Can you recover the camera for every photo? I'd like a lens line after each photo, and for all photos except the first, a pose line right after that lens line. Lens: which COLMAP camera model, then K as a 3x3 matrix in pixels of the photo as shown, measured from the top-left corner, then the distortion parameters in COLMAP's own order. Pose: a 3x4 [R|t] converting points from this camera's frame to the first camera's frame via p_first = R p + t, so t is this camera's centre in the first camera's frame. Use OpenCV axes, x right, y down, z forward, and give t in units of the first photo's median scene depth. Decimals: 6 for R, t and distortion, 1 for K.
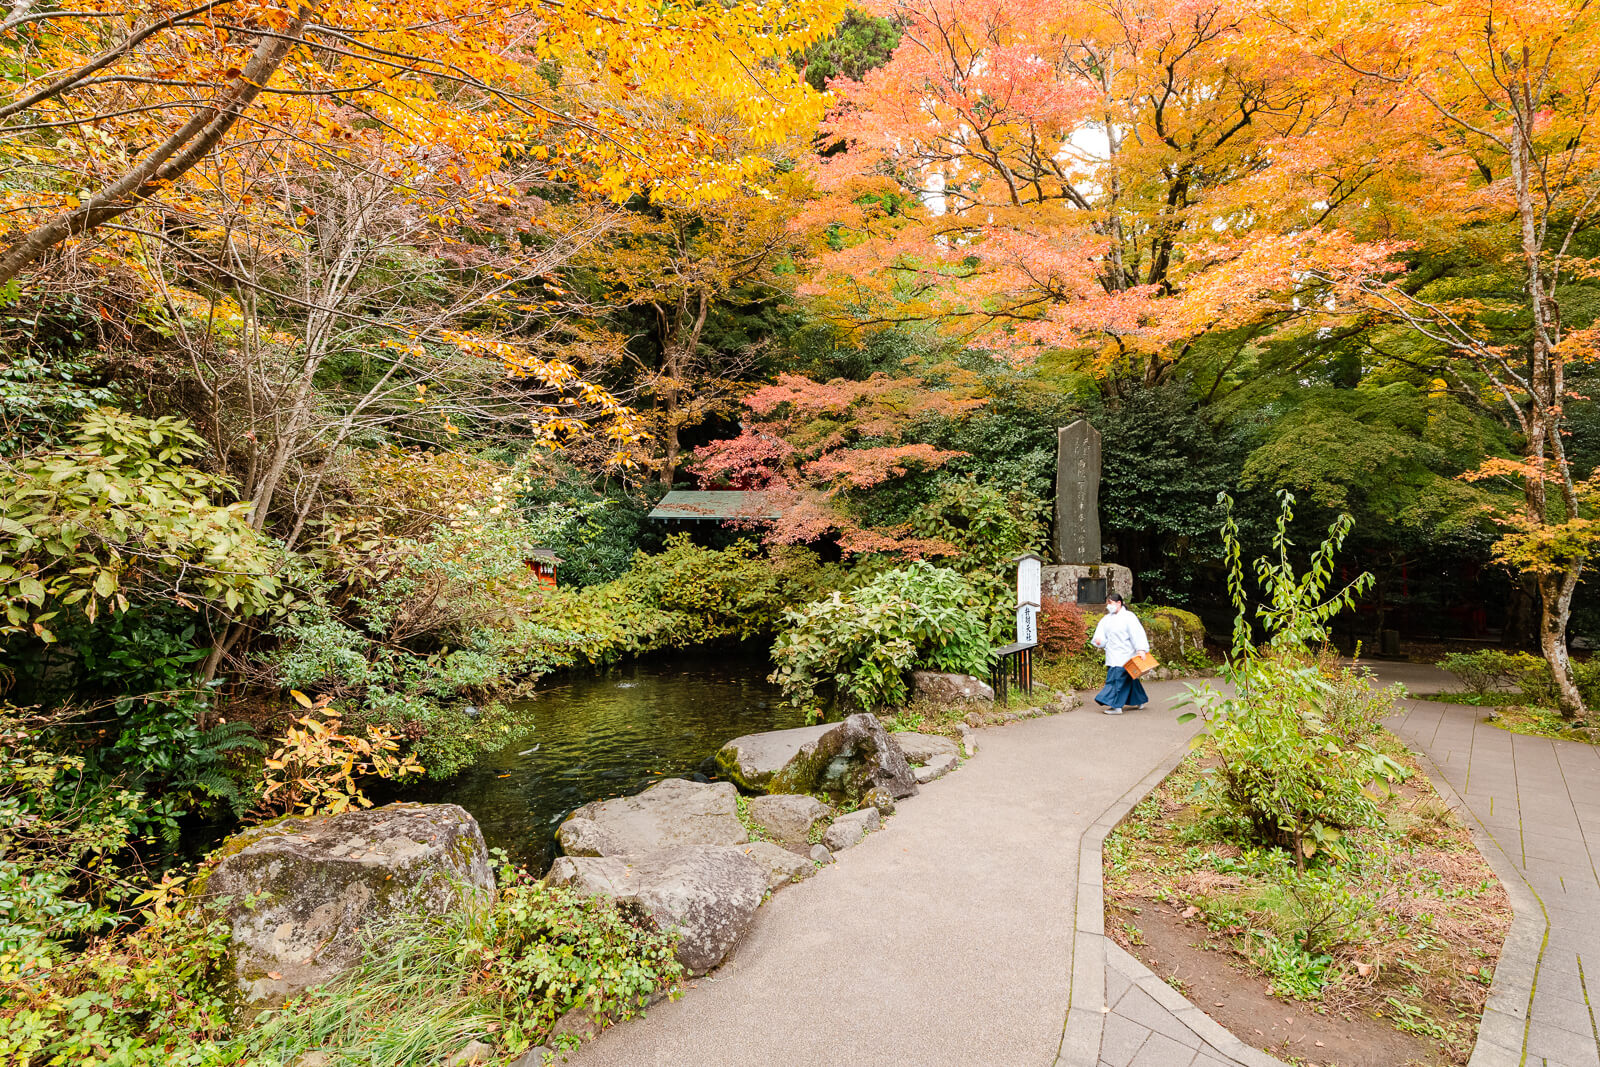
lens RADIAL K [[776.6, 0, 800.0], [0, 776.6, 533.5], [0, 0, 1]] dist [0.000619, 0.000458]
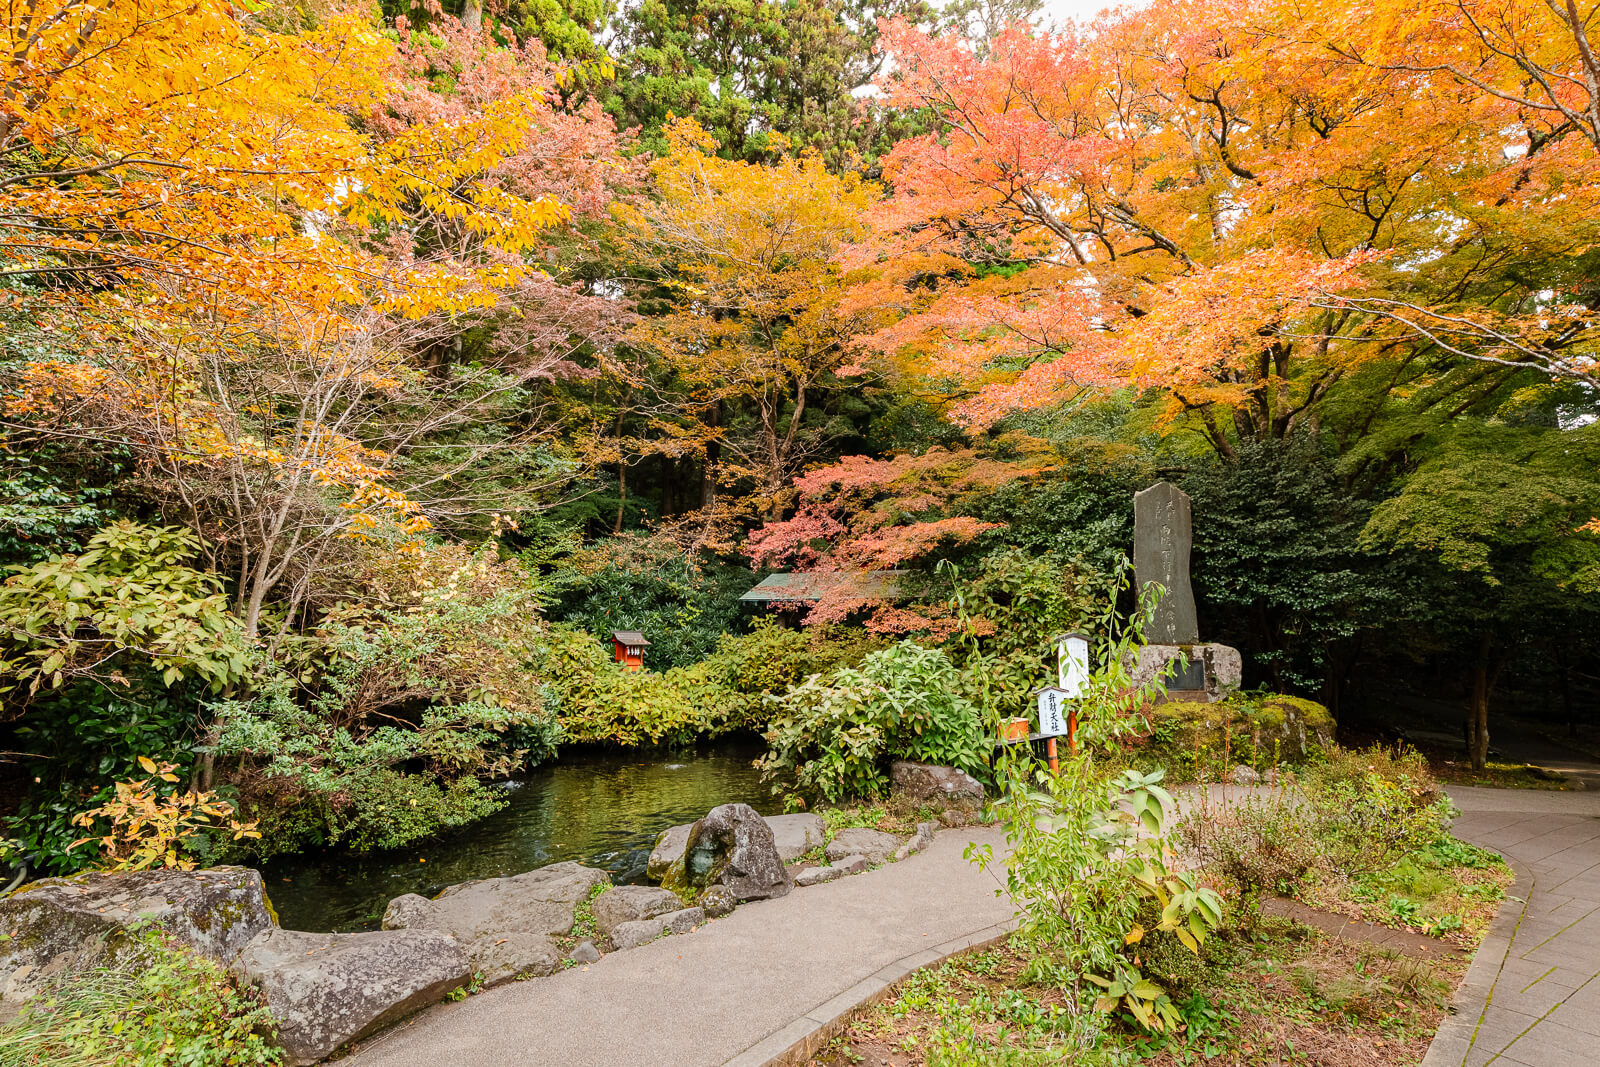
lens RADIAL K [[770.6, 0, 800.0], [0, 770.6, 533.5], [0, 0, 1]] dist [0.009893, -0.006631]
pose [[0.963961, -0.042742, -0.262588, 0.226170], [0.014728, 0.994070, -0.107740, 0.003675], [0.265636, 0.099990, 0.958874, 0.046680]]
